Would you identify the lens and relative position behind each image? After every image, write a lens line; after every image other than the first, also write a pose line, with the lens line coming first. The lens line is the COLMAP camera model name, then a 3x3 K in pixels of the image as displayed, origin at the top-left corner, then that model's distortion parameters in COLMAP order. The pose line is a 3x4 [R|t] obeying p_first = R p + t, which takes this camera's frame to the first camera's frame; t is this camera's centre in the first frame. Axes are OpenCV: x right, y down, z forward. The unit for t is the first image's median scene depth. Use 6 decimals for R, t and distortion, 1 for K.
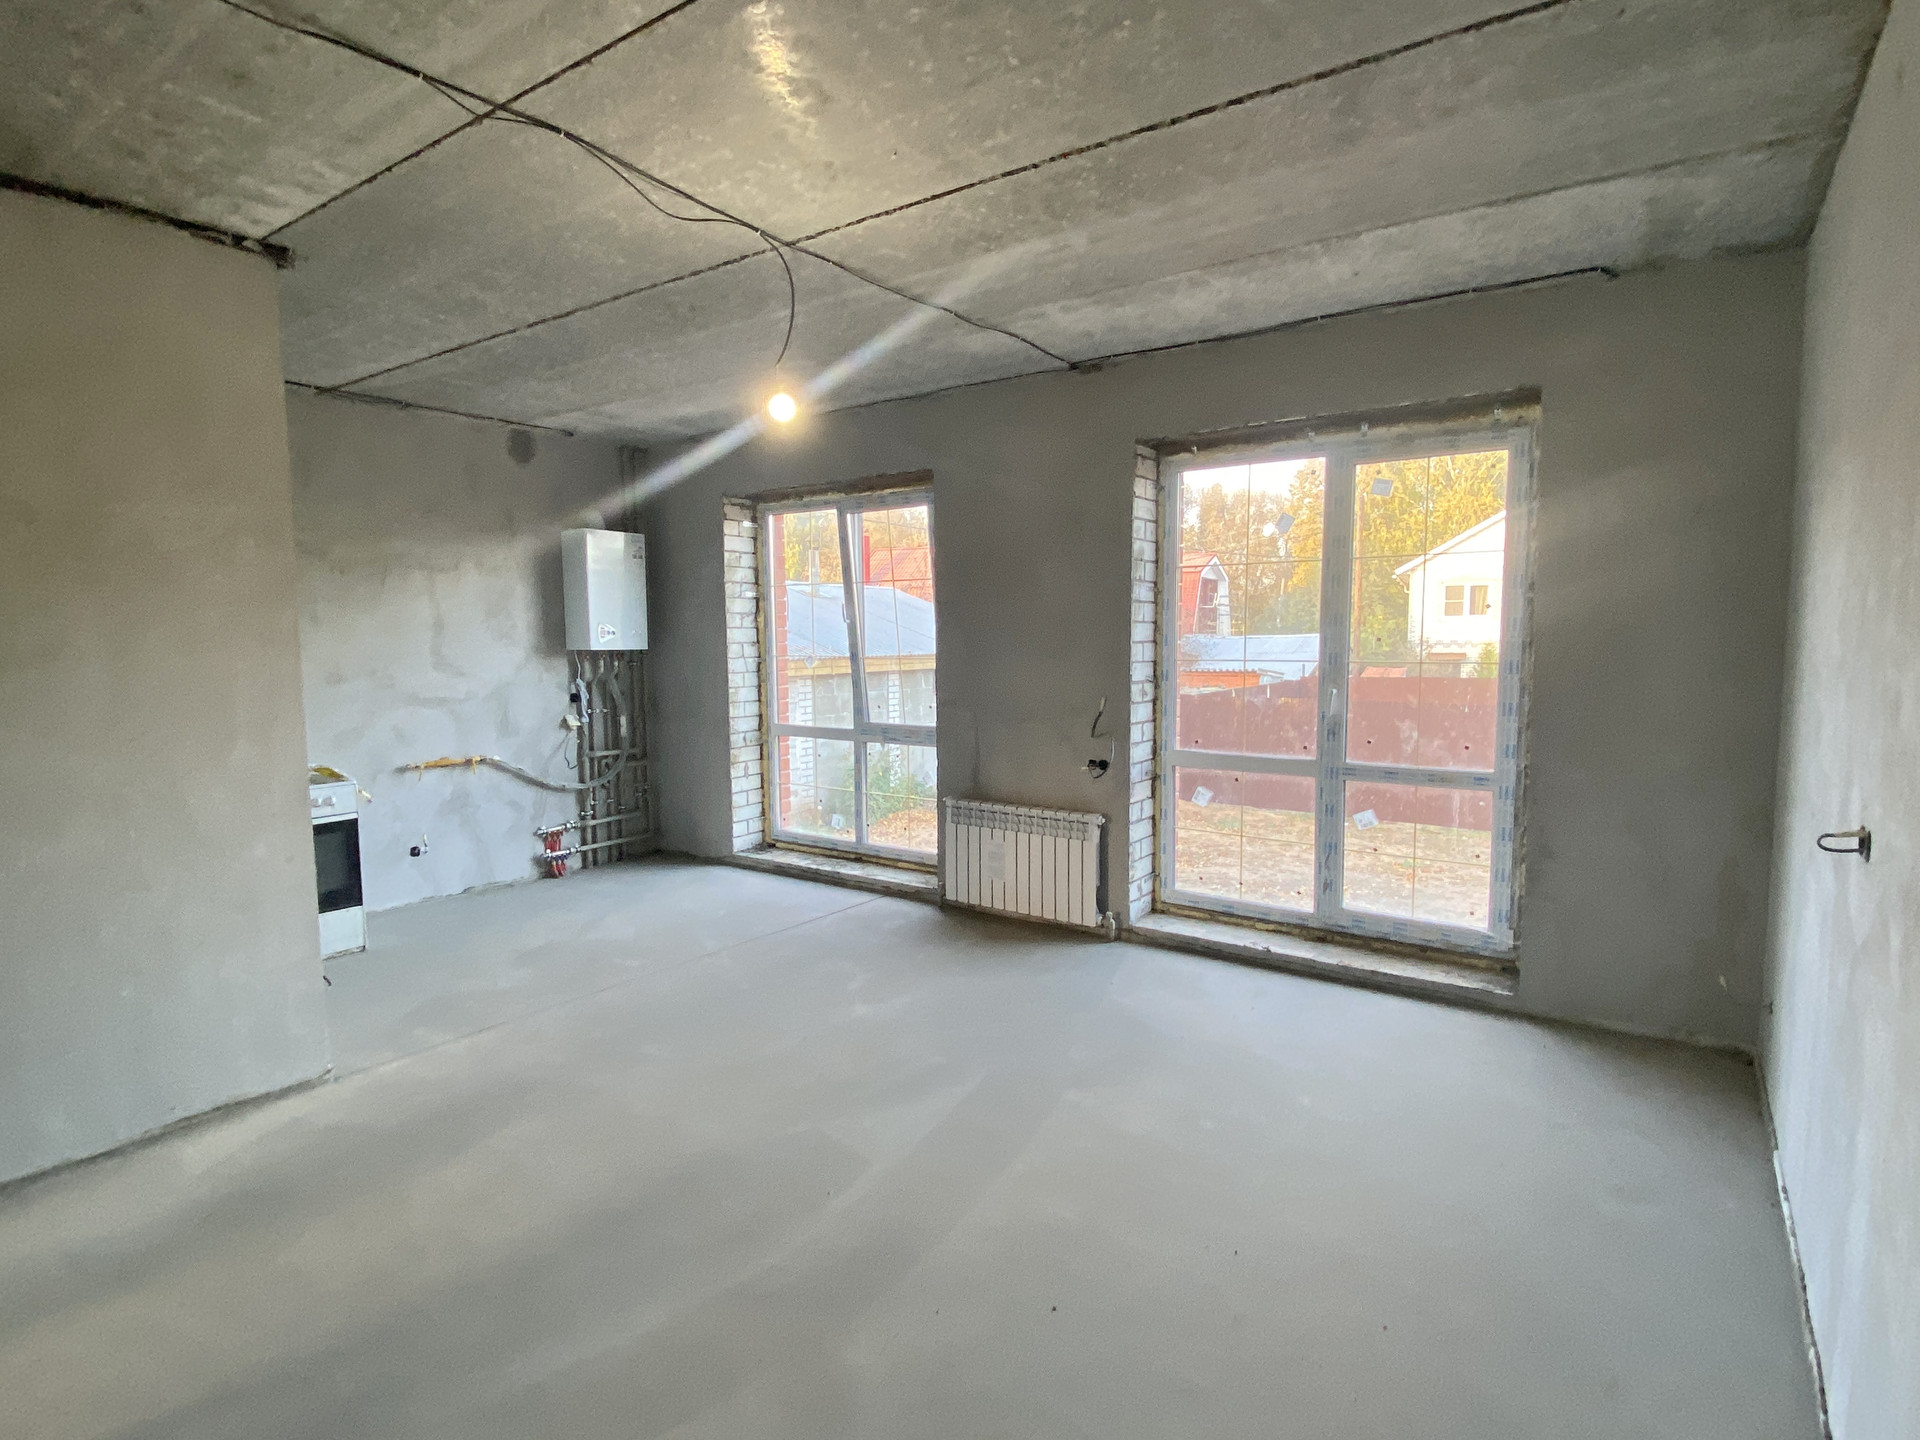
lens RADIAL K [[984.1, 0, 971.3], [0, 984.1, 721.9], [0, 0, 1]] dist [0.025181, -0.002475]
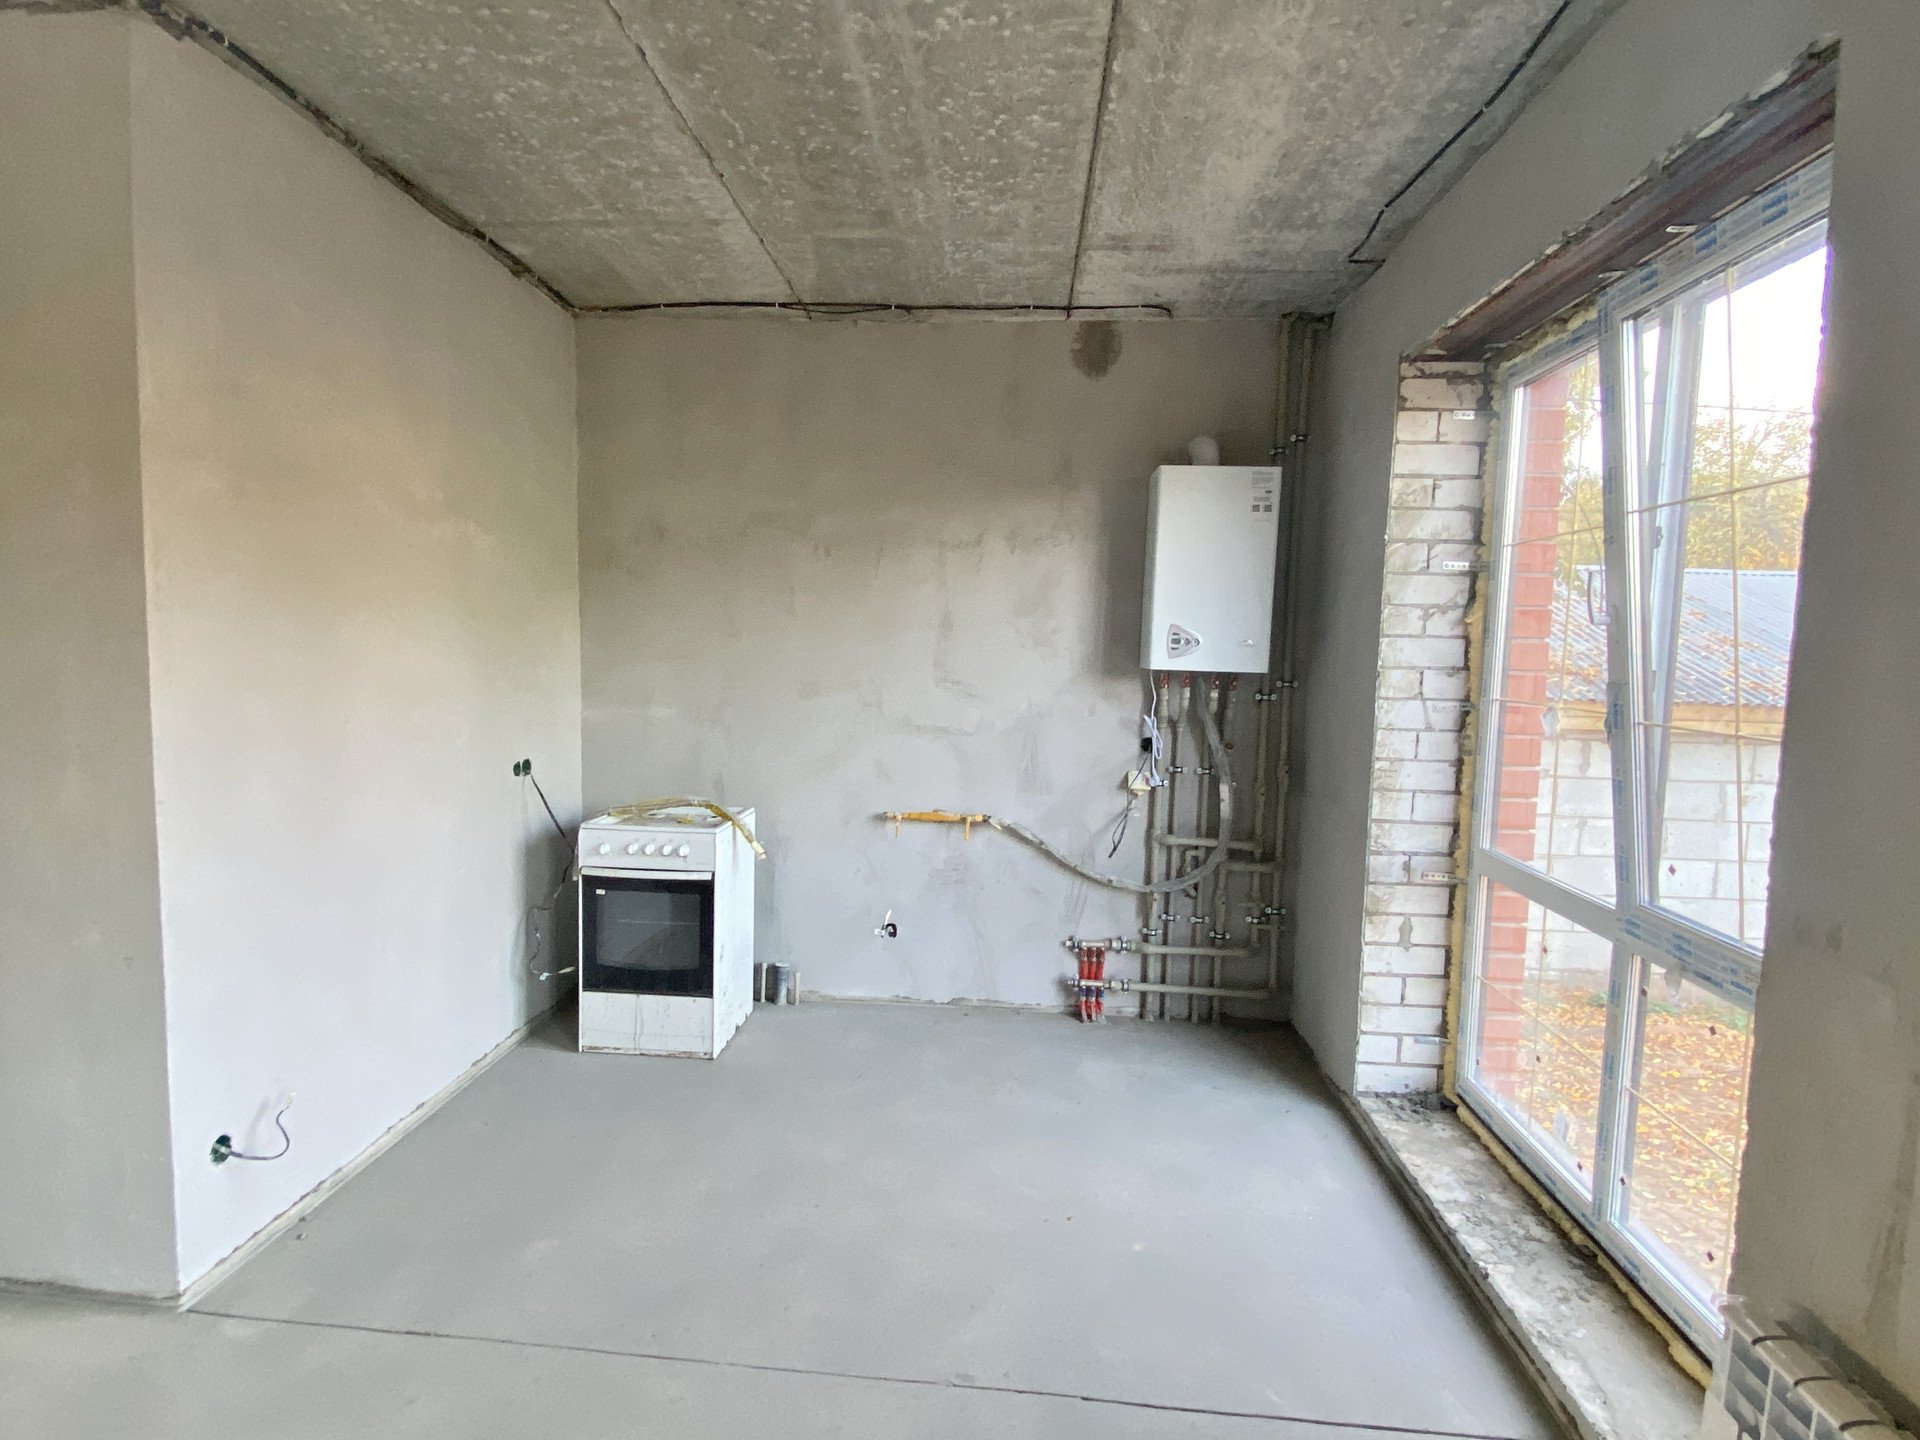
lens RADIAL K [[984.1, 0, 946.0], [0, 984.1, 722.8], [0, 0, 1]] dist [0.025181, -0.002475]
pose [[0.504385, 0.088054, -0.858977, 0.066742], [-0.108368, 0.993377, 0.038199, -0.048371], [0.856651, 0.073819, 0.510587, 0.574364]]
